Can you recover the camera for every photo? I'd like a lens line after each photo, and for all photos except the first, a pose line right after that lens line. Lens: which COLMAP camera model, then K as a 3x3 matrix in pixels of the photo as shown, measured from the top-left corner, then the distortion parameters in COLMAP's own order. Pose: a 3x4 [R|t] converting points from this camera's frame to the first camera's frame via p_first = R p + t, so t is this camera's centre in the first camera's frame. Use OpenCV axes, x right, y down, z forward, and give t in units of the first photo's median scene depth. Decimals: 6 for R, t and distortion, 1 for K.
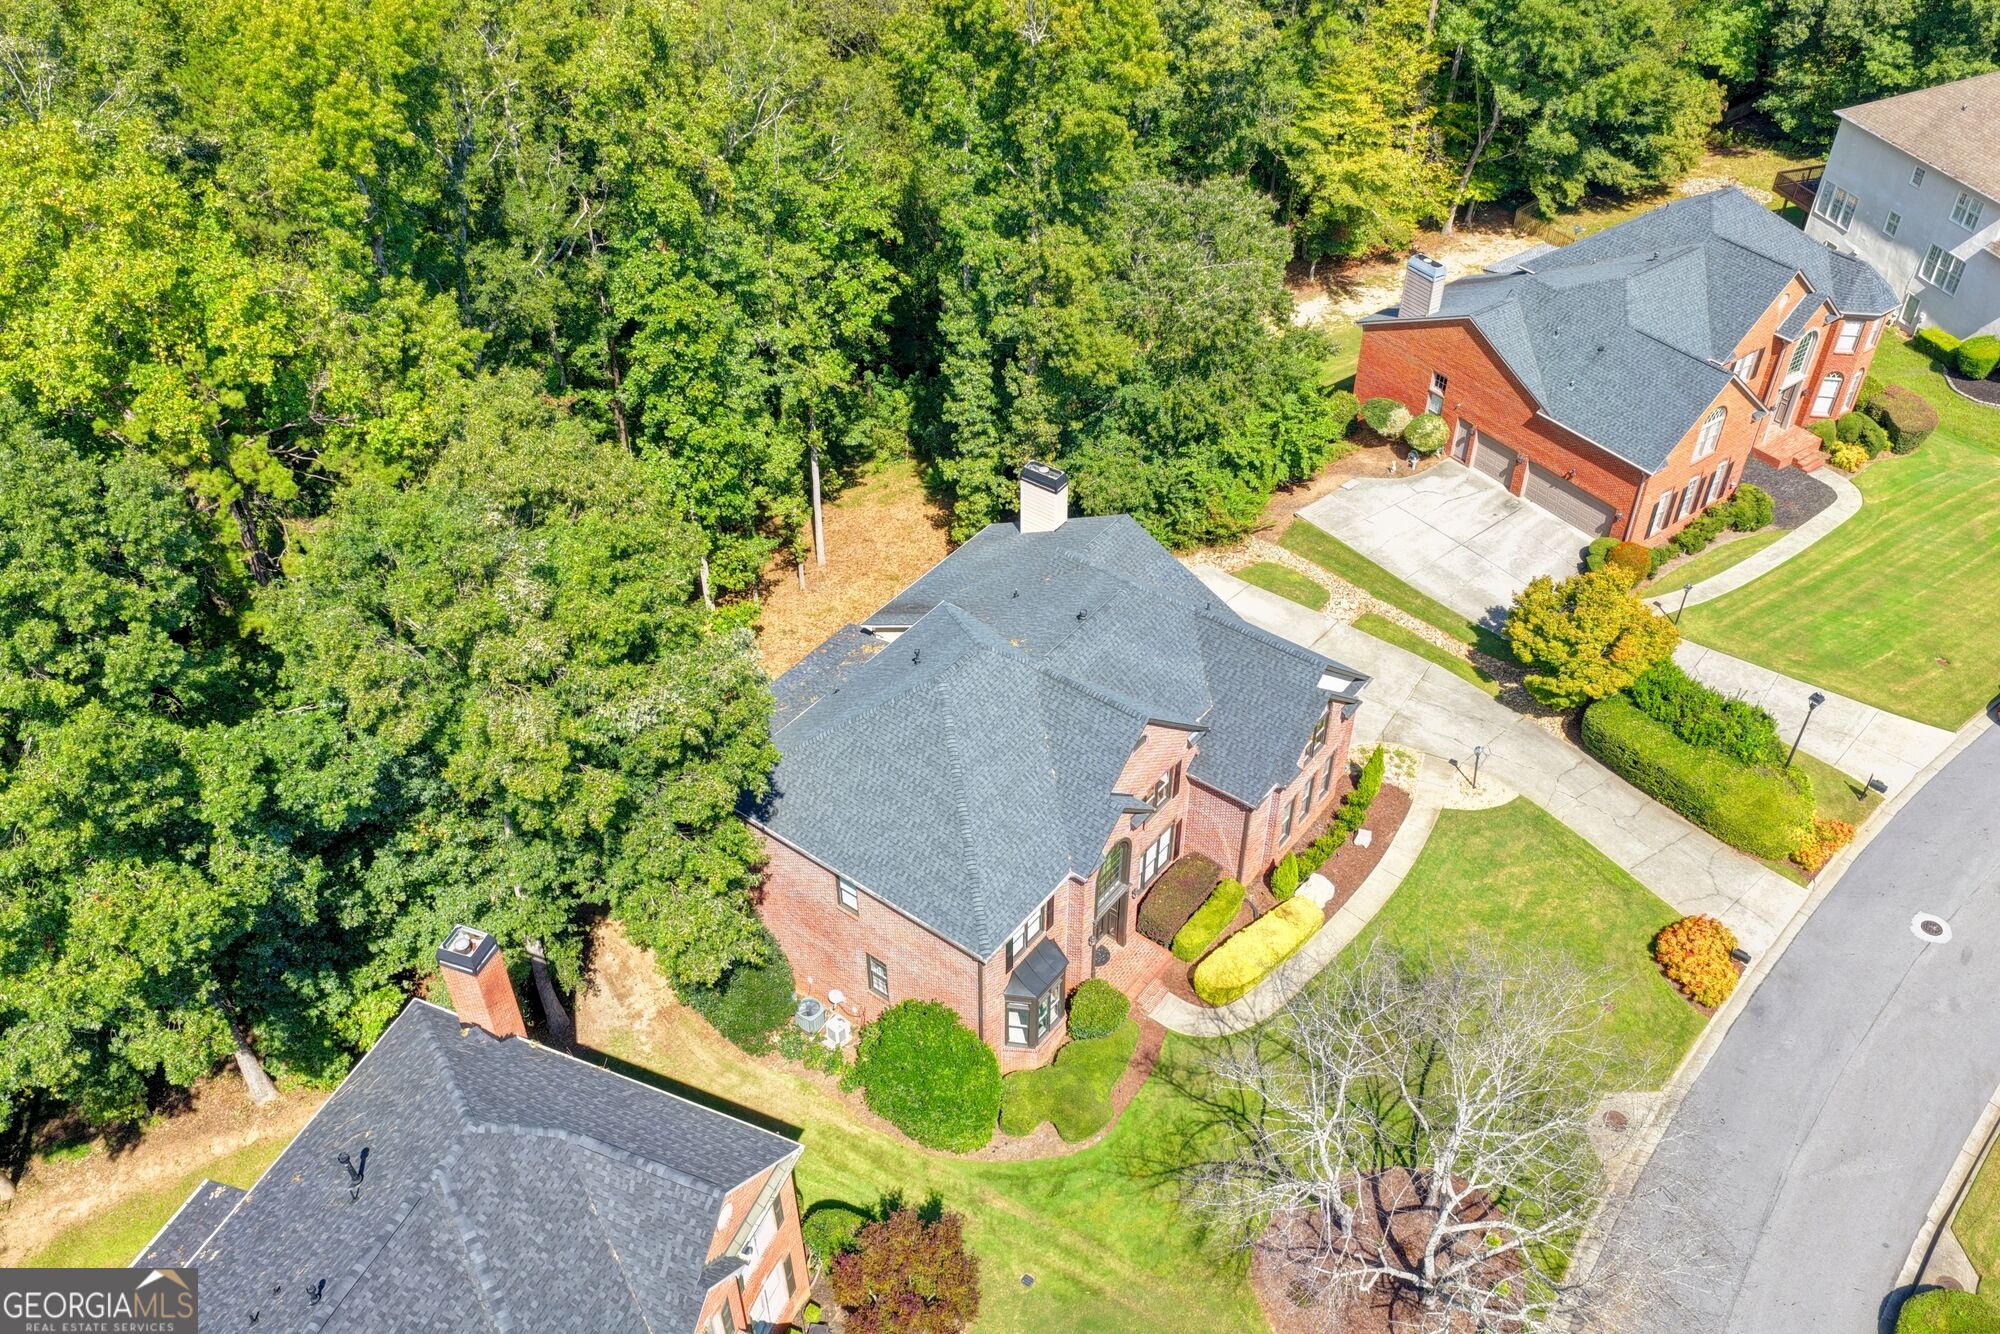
lens RADIAL K [[1647.8, 0, 1000.0], [0, 1647.8, 667.0], [0, 0, 1]] dist [0.000567, 0.005860]
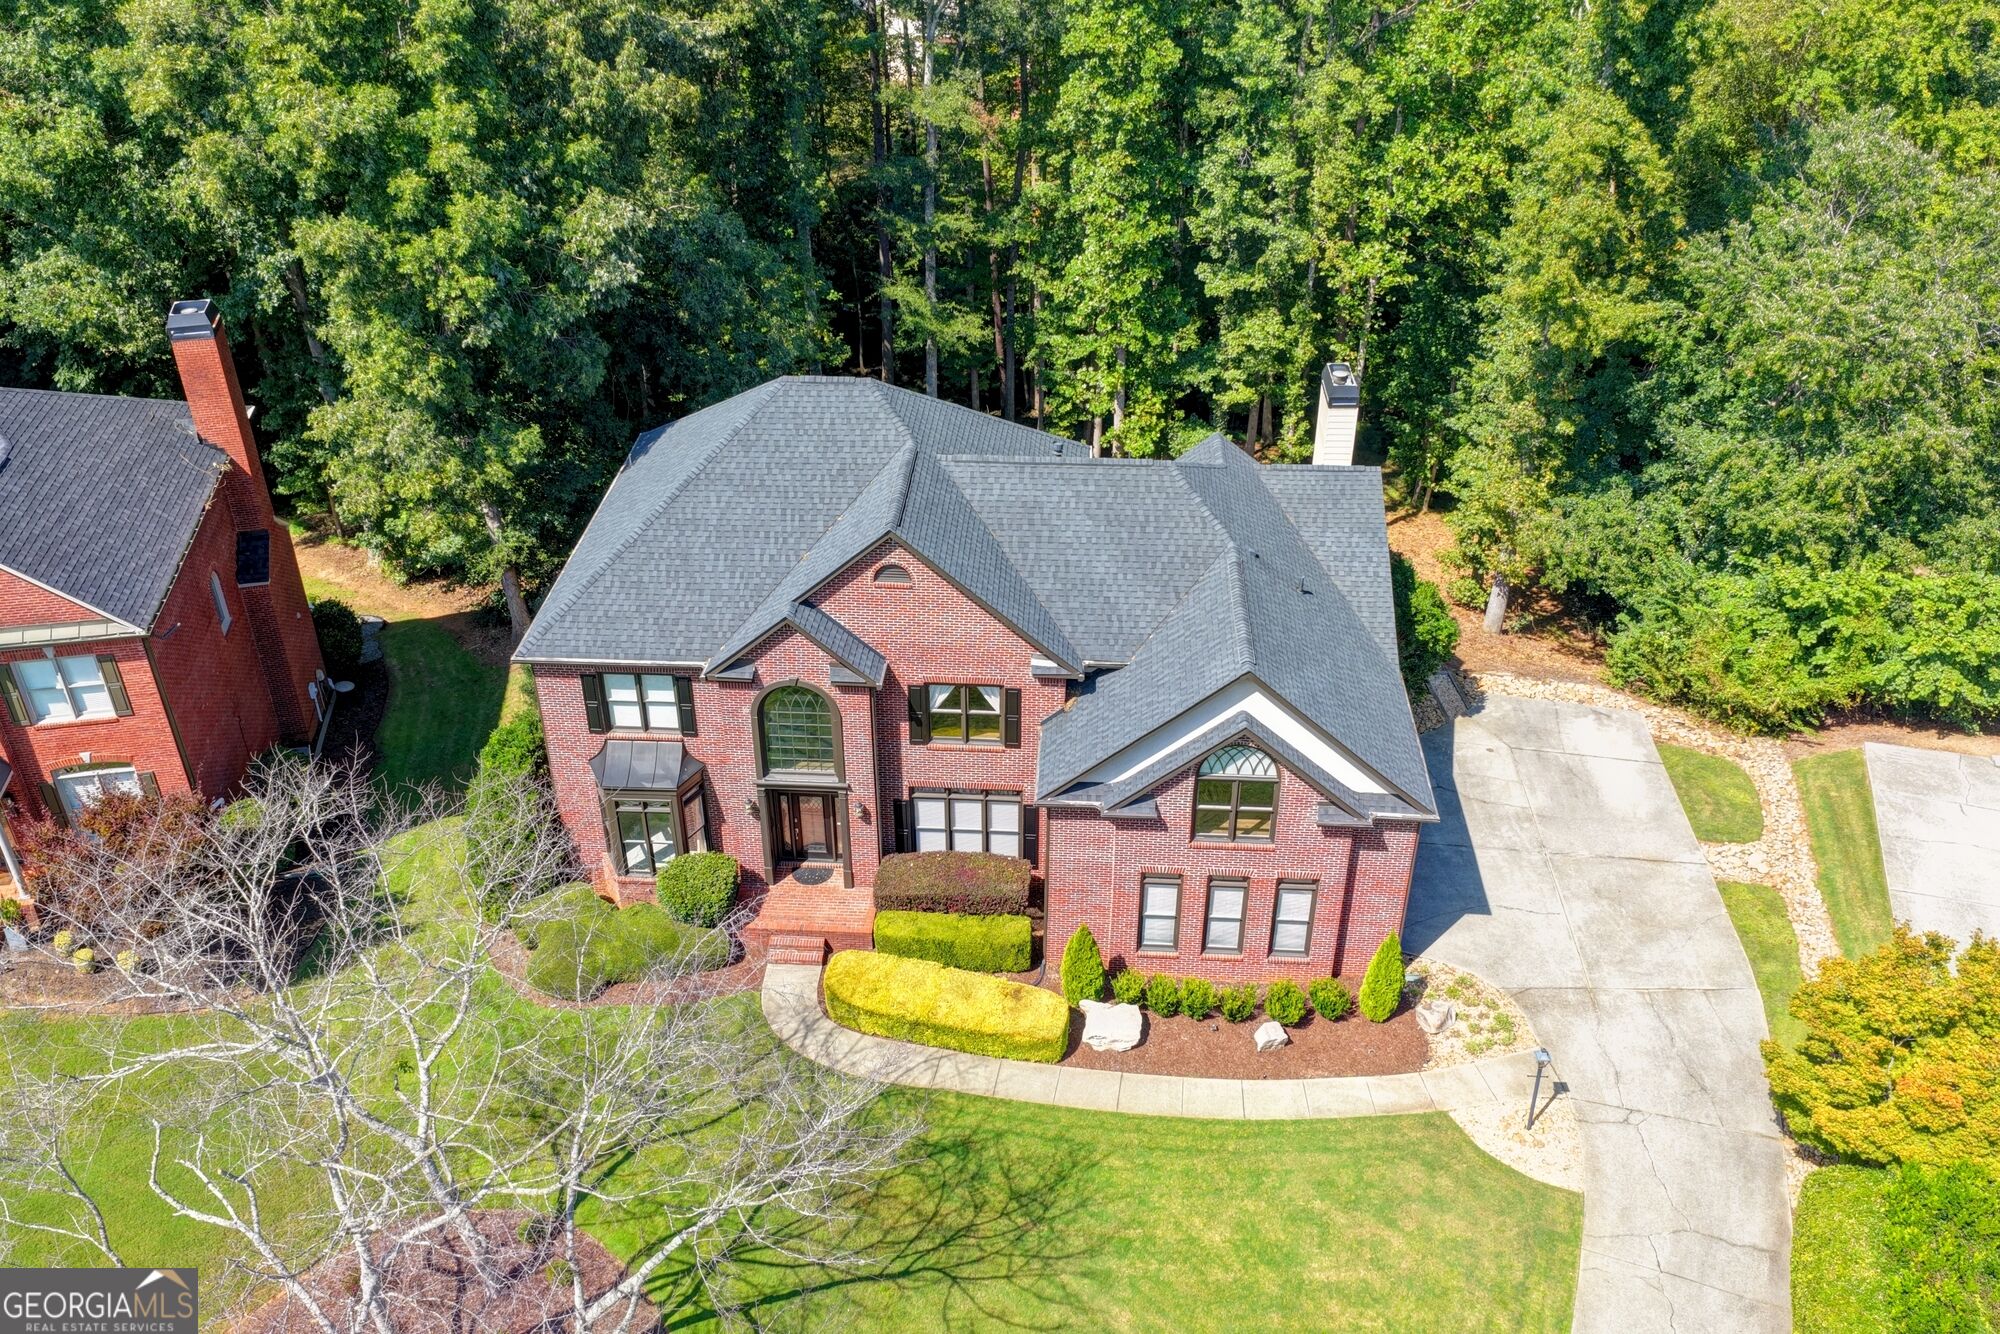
lens RADIAL K [[1647.8, 0, 1000.0], [0, 1647.8, 667.0], [0, 0, 1]] dist [0.000567, 0.005860]
pose [[0.555082, 0.454503, -0.696643, 0.502089], [-0.542893, 0.832493, 0.110559, -0.017303], [0.630199, 0.316833, 0.708848, 0.475337]]
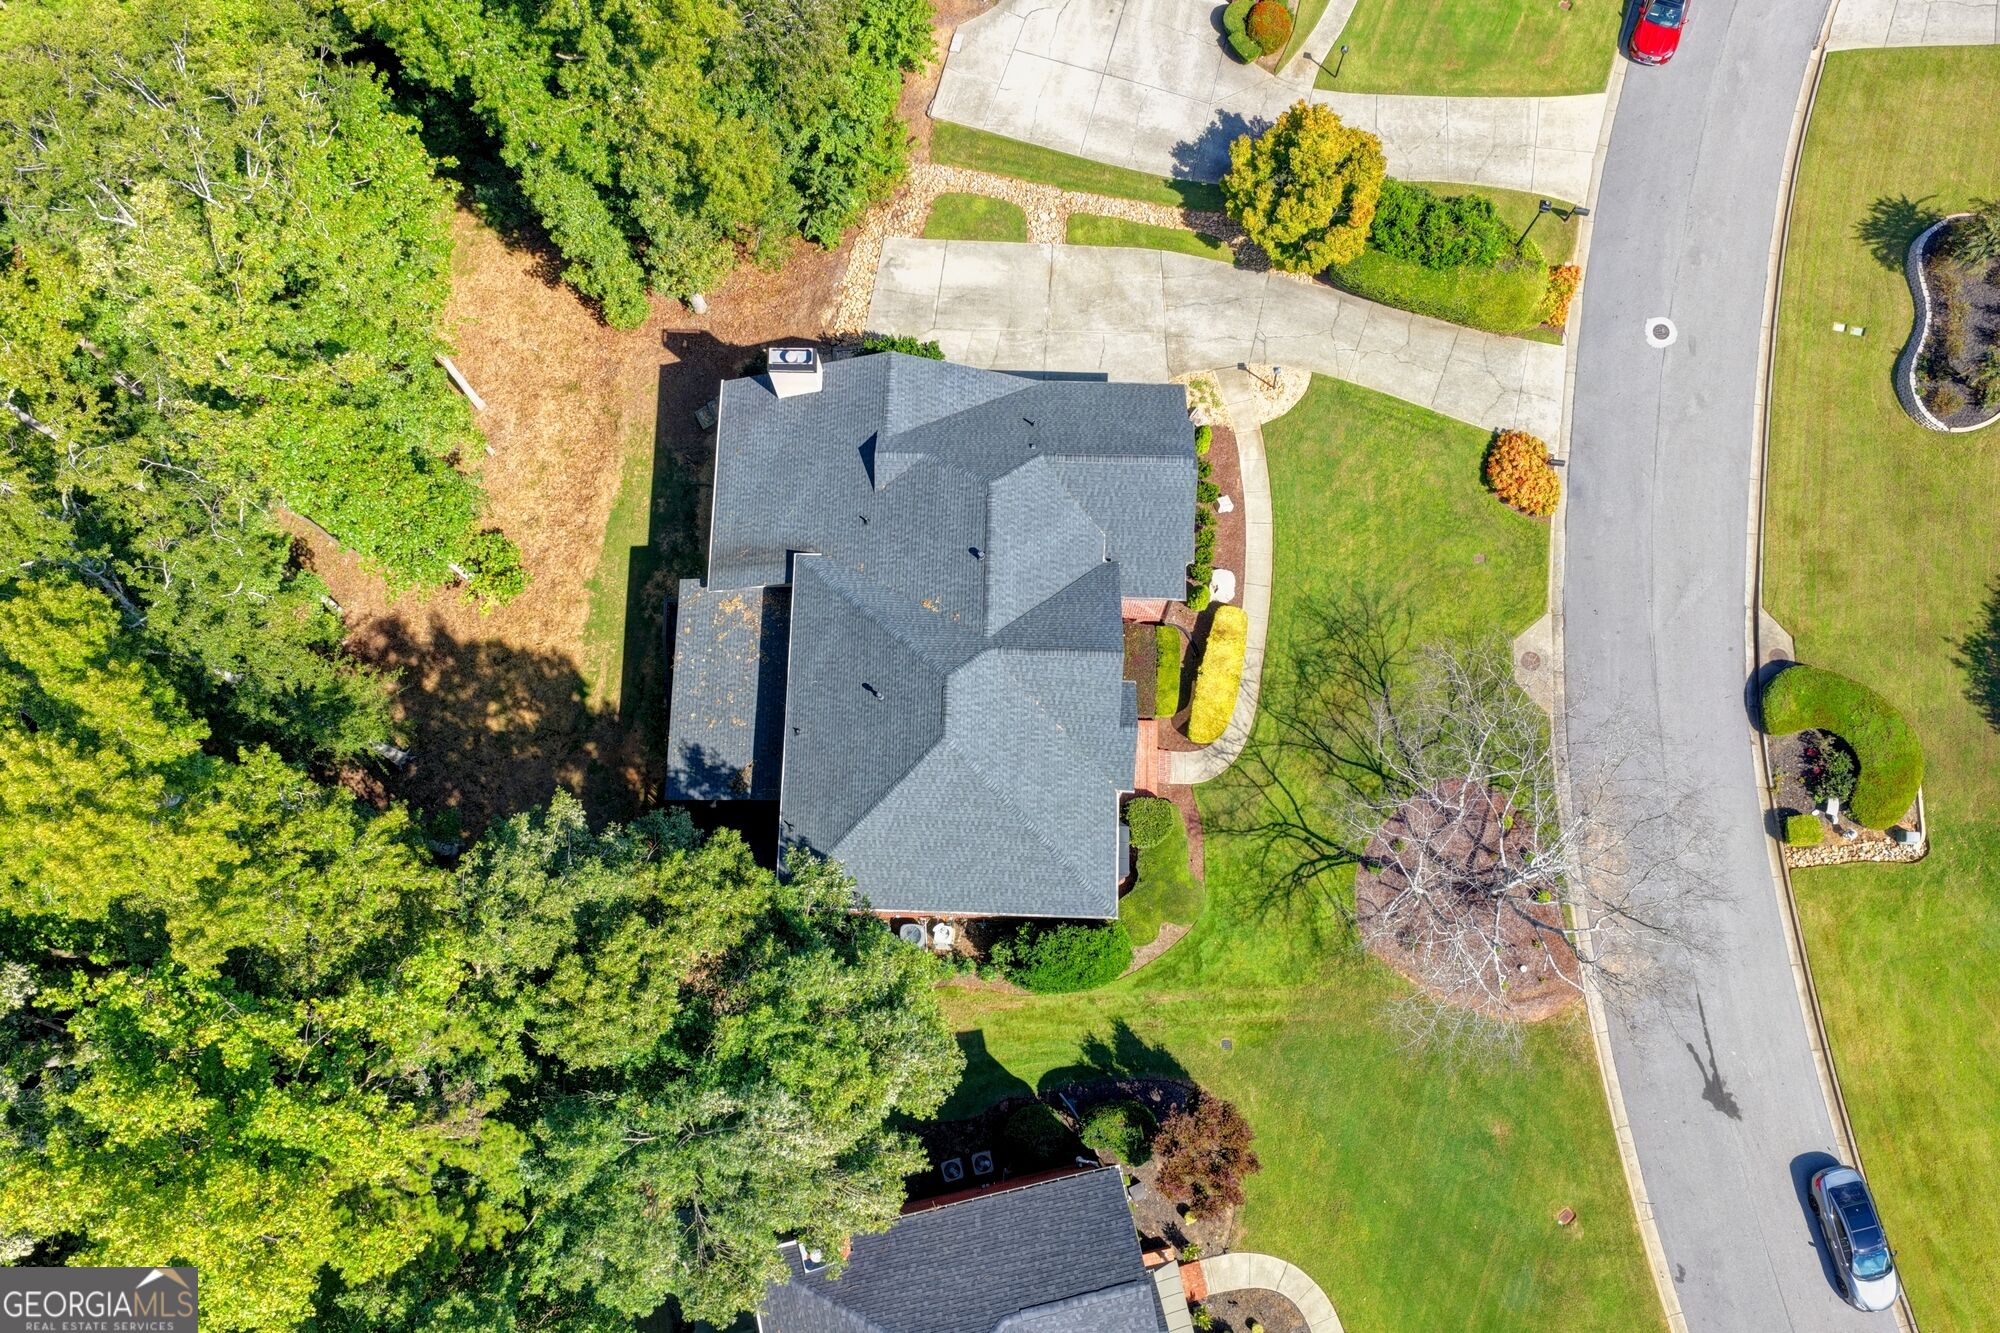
lens RADIAL K [[1642.1, 0, 994.5], [0, 1642.1, 689.0], [0, 0, 1]] dist [0.000429, 0.006846]
pose [[0.813964, -0.567928, 0.122147, -0.100726], [0.379259, 0.678799, 0.628804, -0.537717], [-0.440029, -0.465499, 0.767910, 0.175952]]
